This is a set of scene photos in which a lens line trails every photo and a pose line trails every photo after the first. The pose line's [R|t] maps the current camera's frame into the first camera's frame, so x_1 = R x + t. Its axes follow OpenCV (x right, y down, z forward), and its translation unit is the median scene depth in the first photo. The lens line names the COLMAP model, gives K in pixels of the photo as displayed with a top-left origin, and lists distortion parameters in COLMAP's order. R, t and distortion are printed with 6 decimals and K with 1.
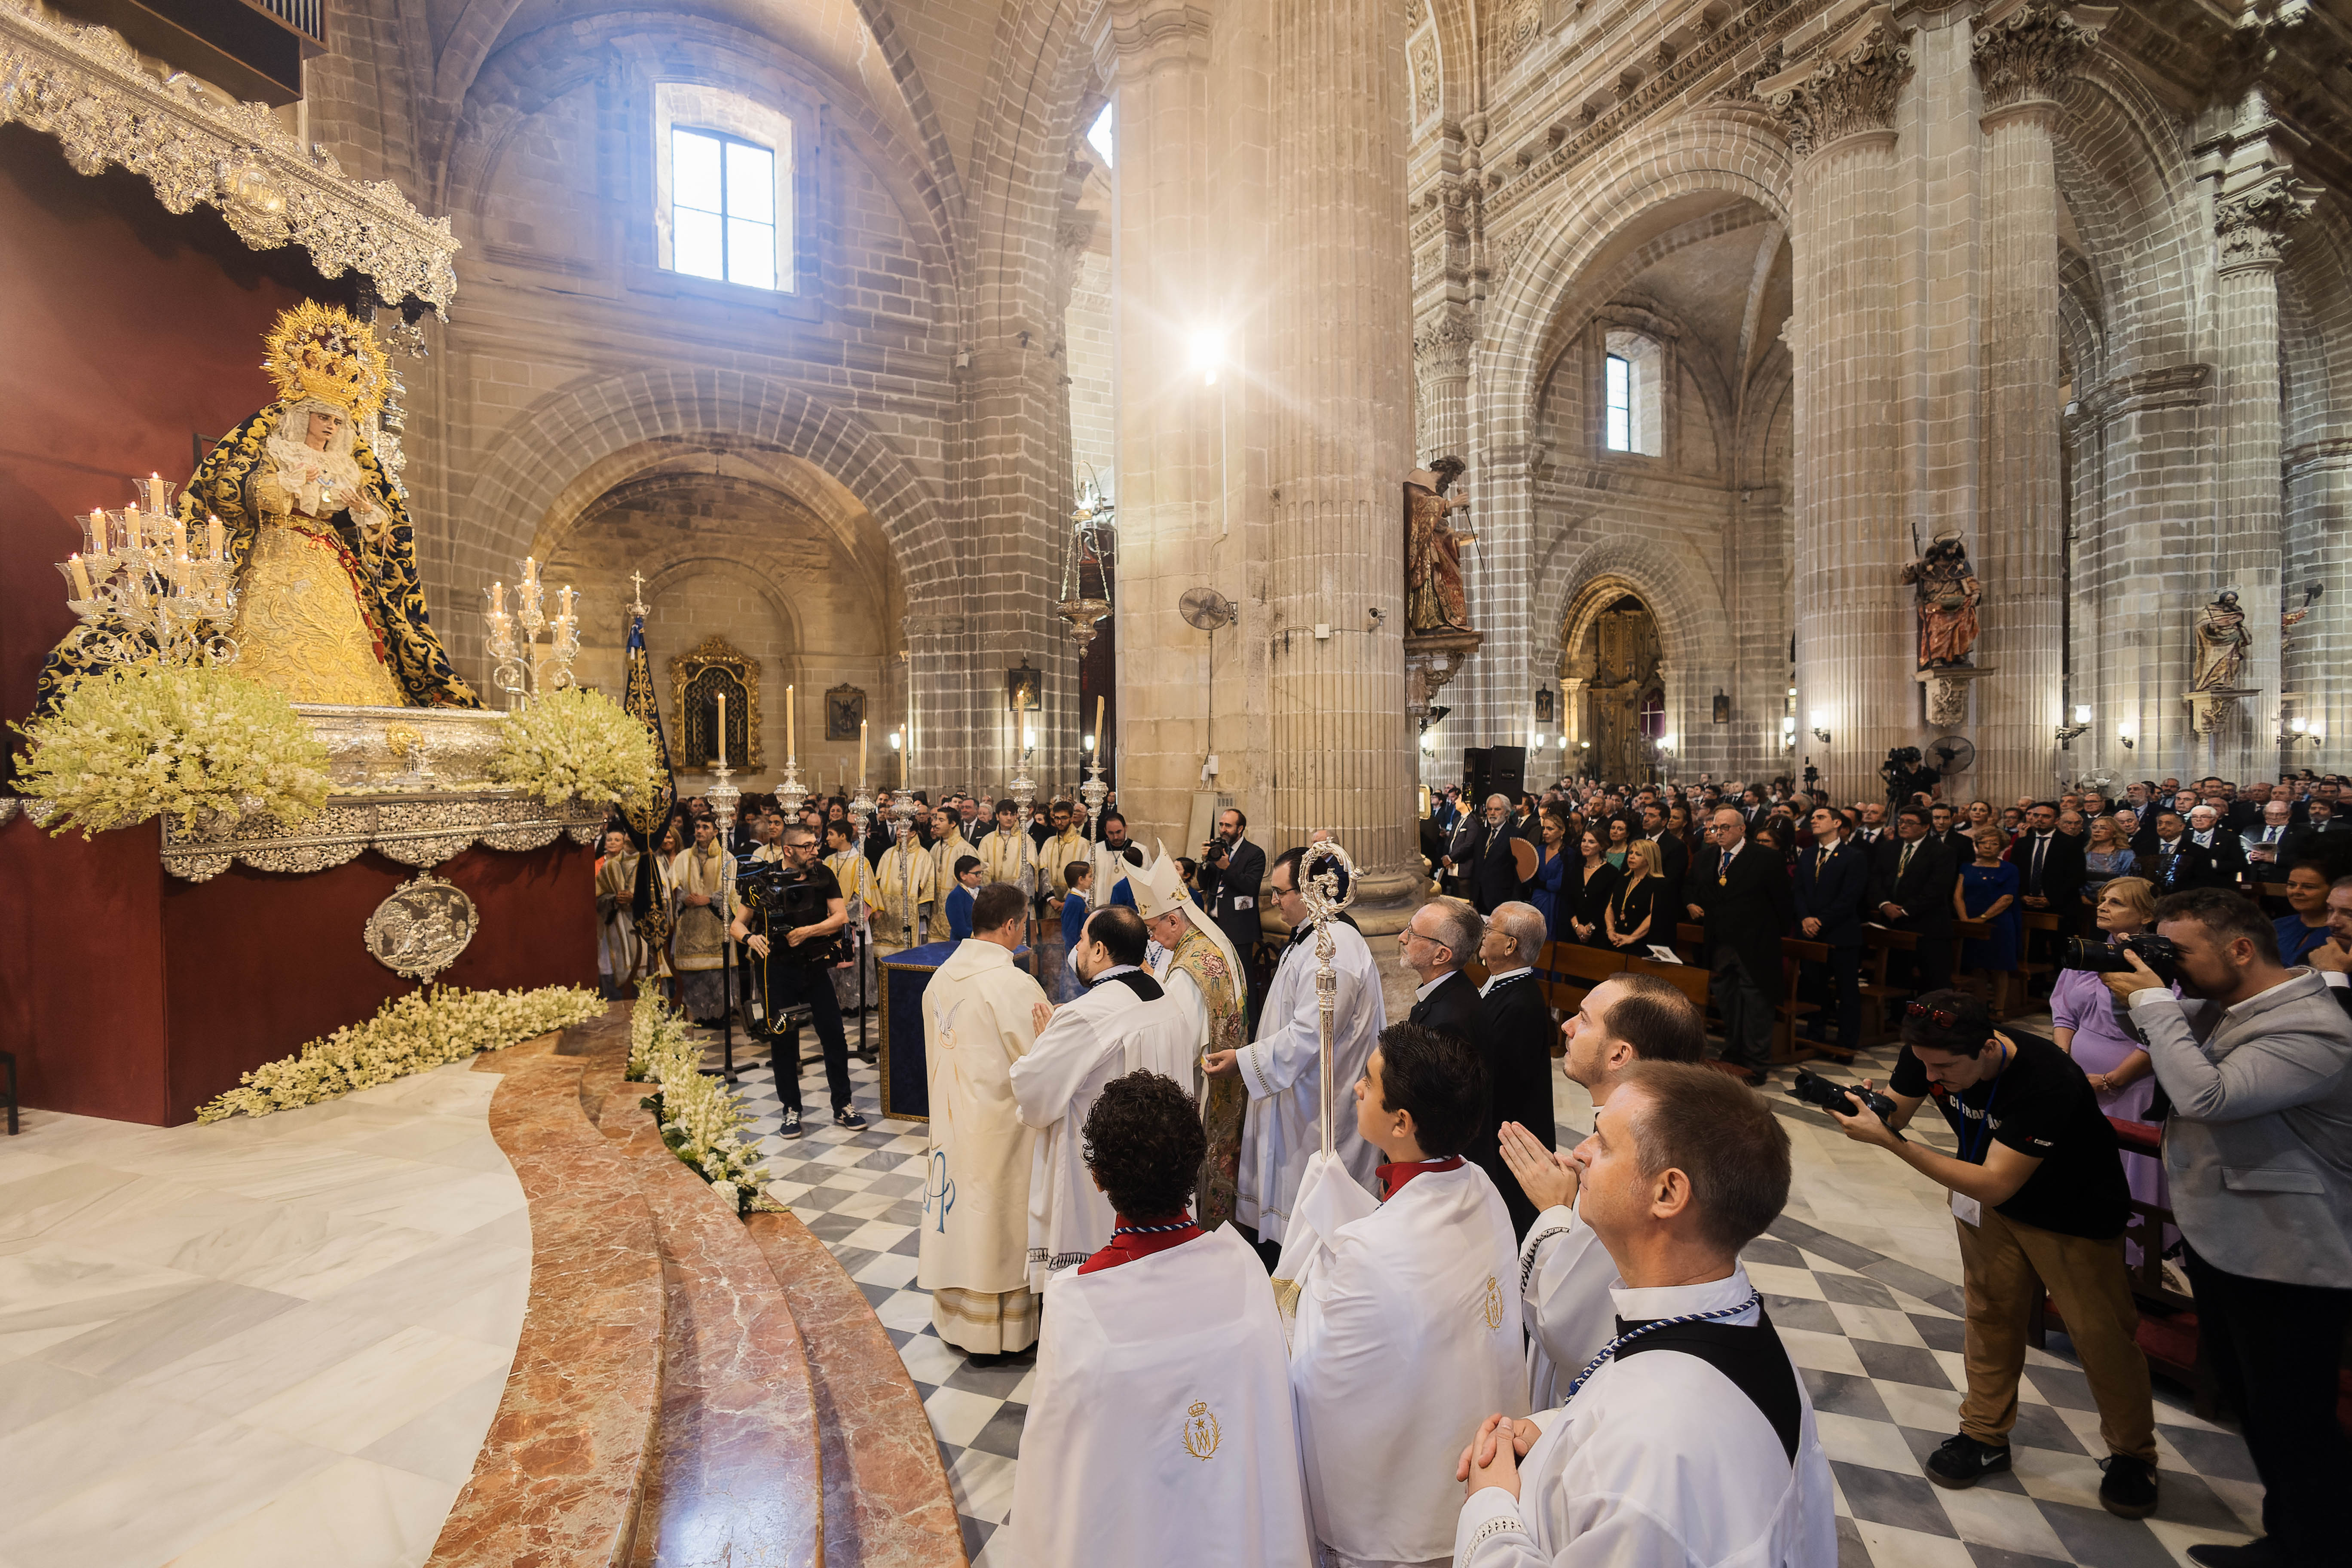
lens RADIAL K [[1004.1, 0, 1170.1], [0, 1004.1, 779.3], [0, 0, 1]] dist [-0.001726, 0.001050]
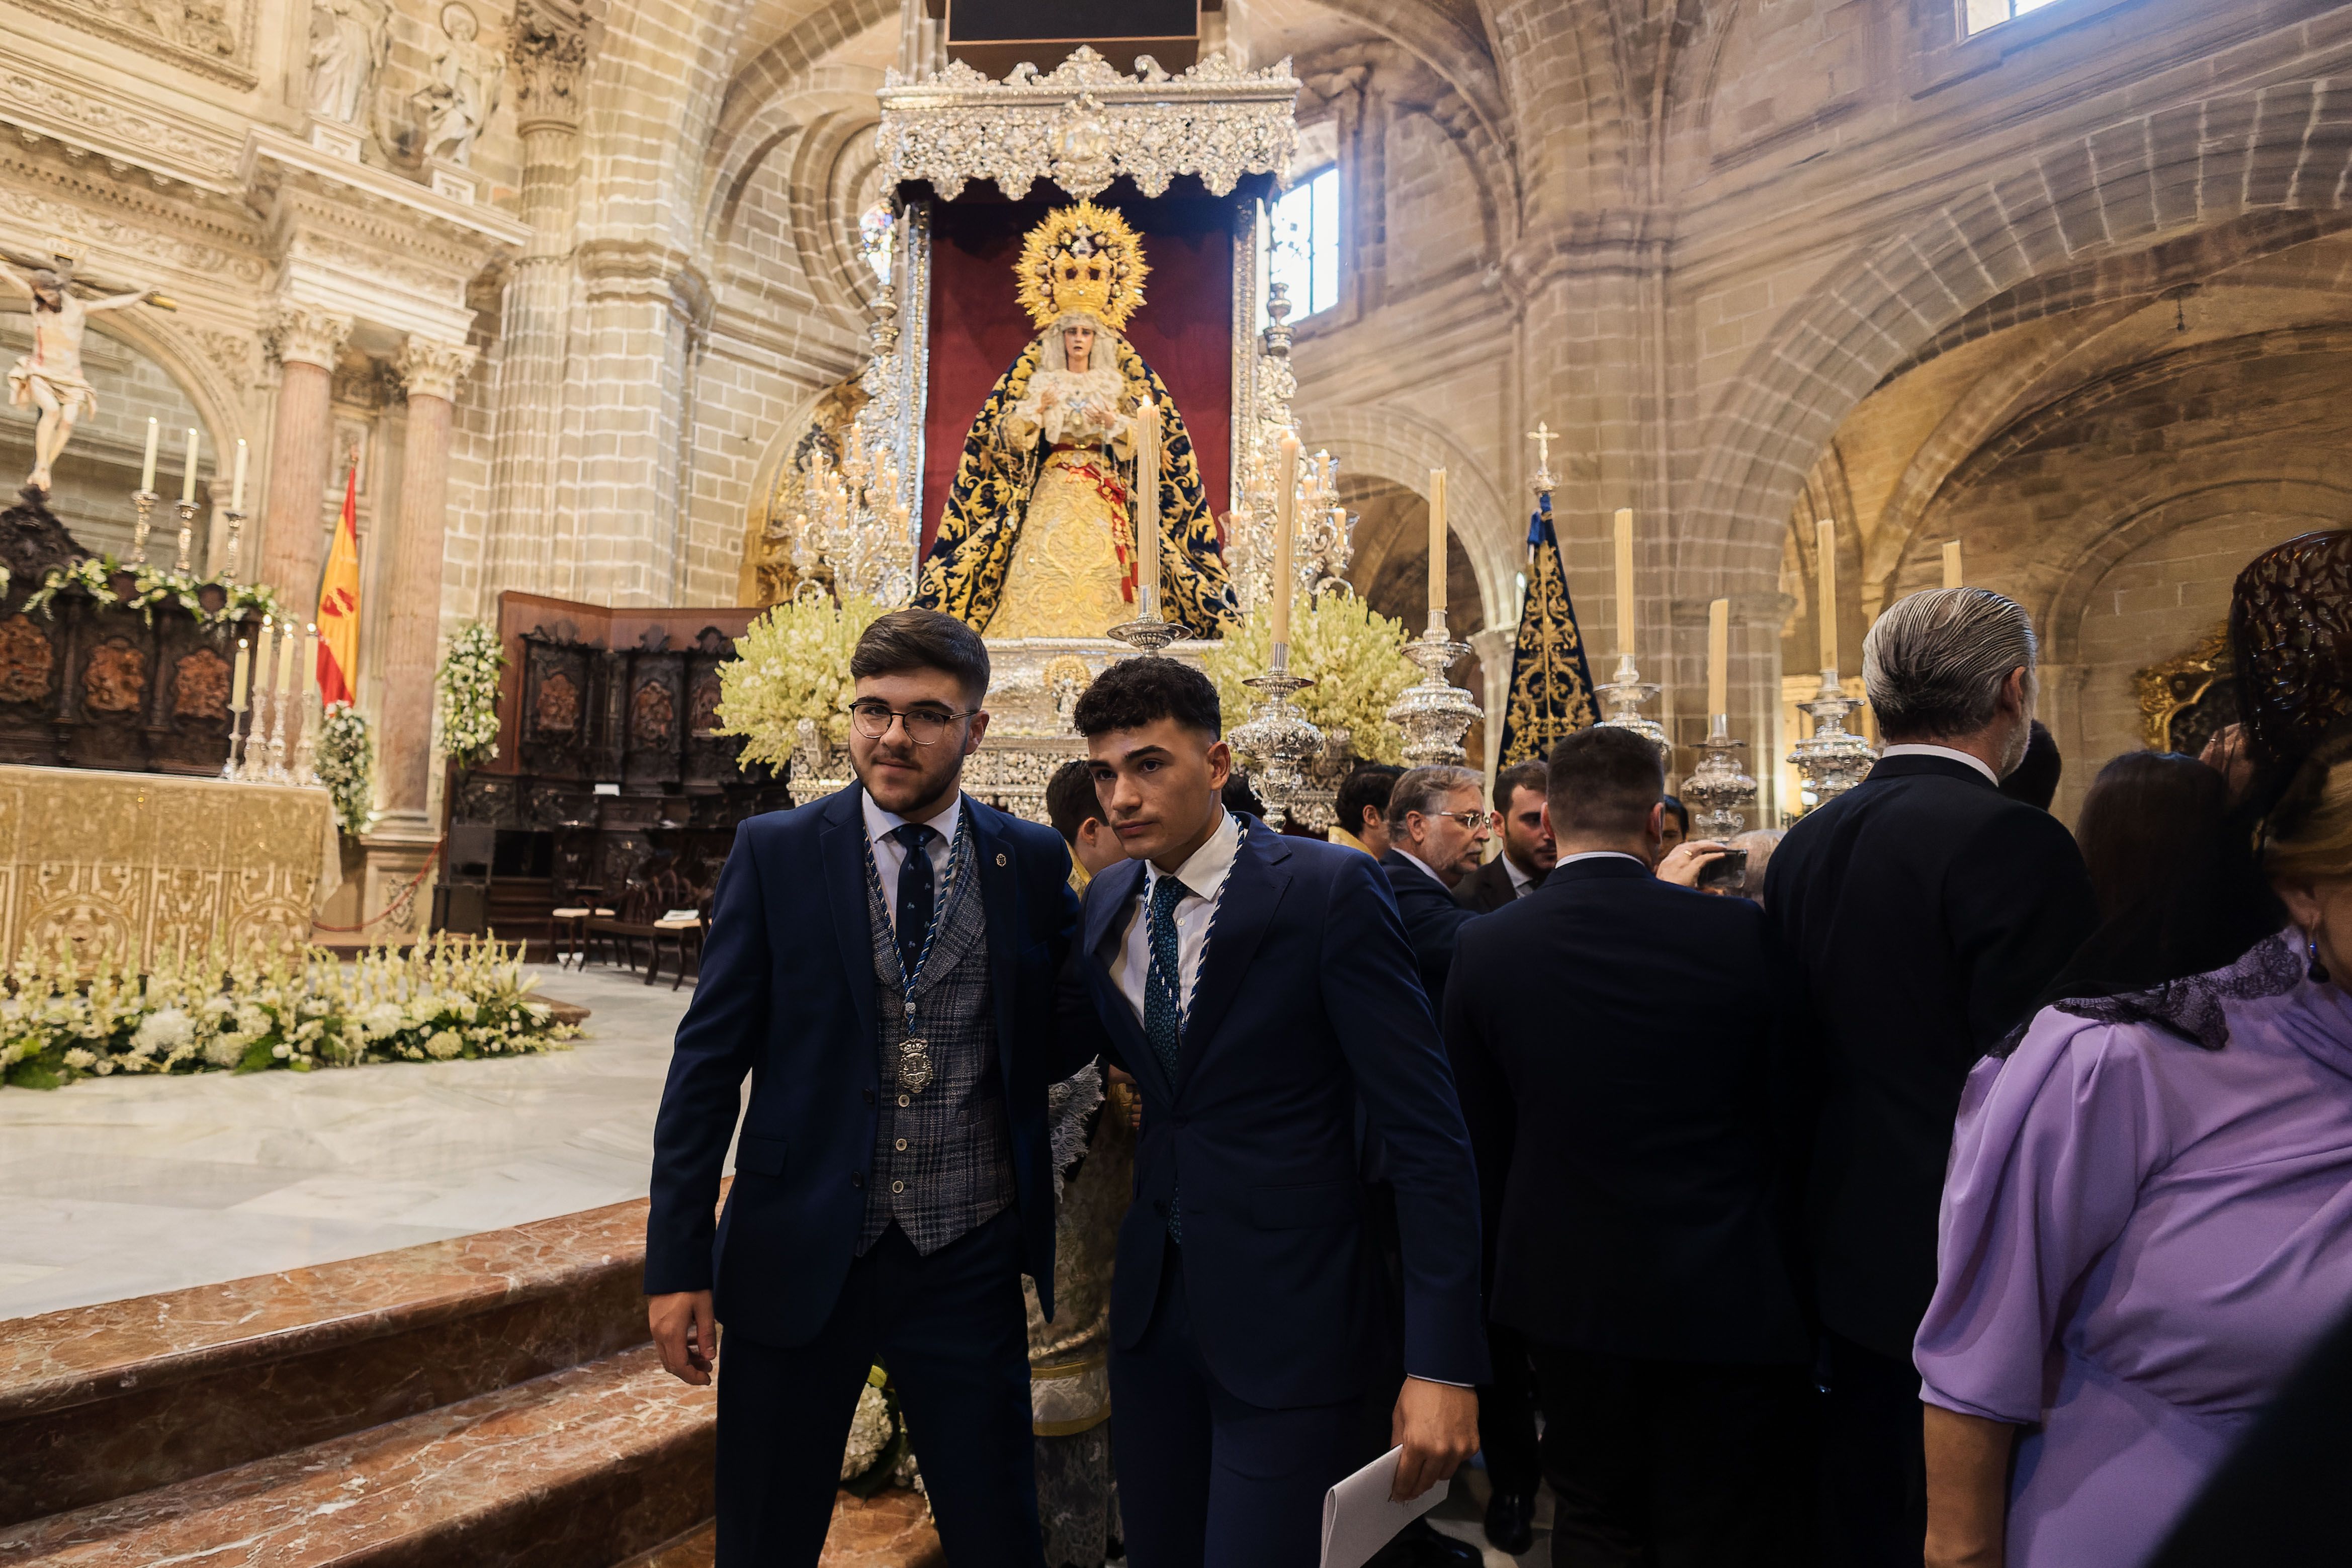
lens RADIAL K [[1178.3, 0, 969.5], [0, 1178.3, 787.7], [0, 0, 1]] dist [-0.022654, 0.016414]
pose [[0.218346, -0.063777, -0.973785, 0.103364], [-0.039939, 0.996442, -0.074216, 0.106208], [0.975054, 0.055097, 0.215022, 0.647576]]
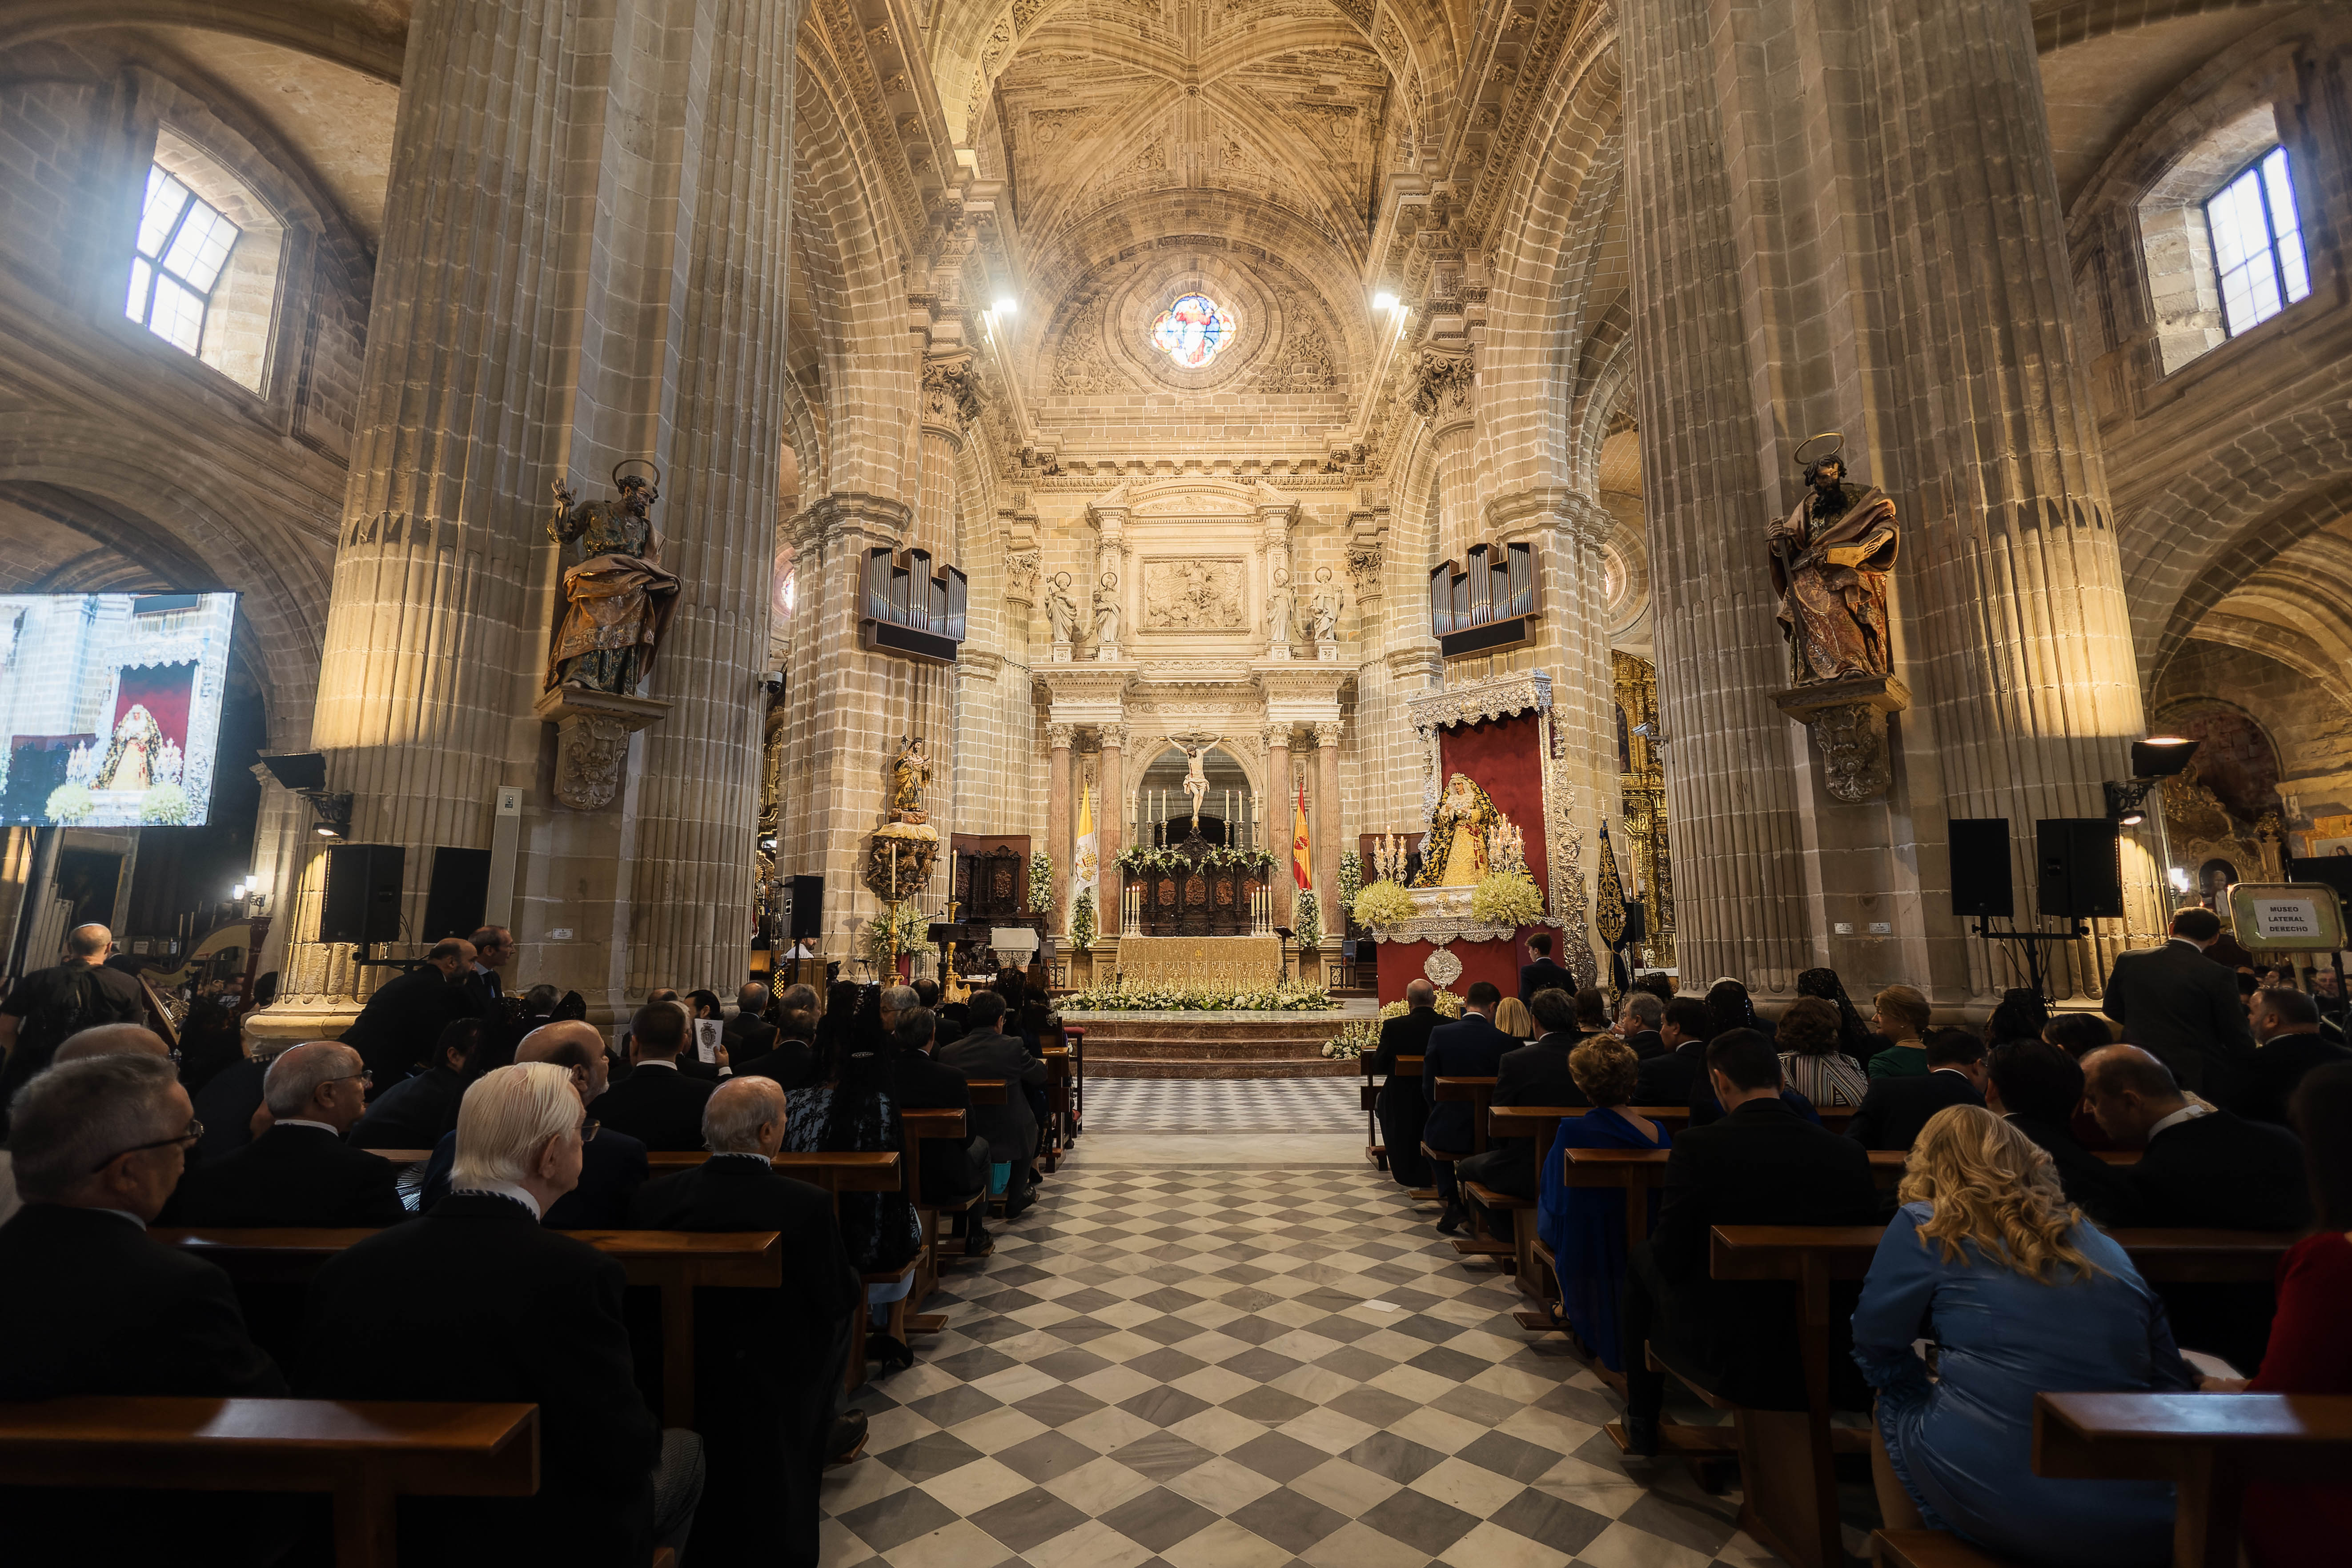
lens RADIAL K [[1039.4, 0, 1178.4], [0, 1039.4, 780.0], [0, 0, 1]] dist [0.000267, 0.005092]
pose [[-0.446729, -0.142697, -0.883216, 1.899543], [-0.000253, 0.987219, -0.159372, 0.084464], [0.894669, -0.070972, -0.441056, 1.449310]]
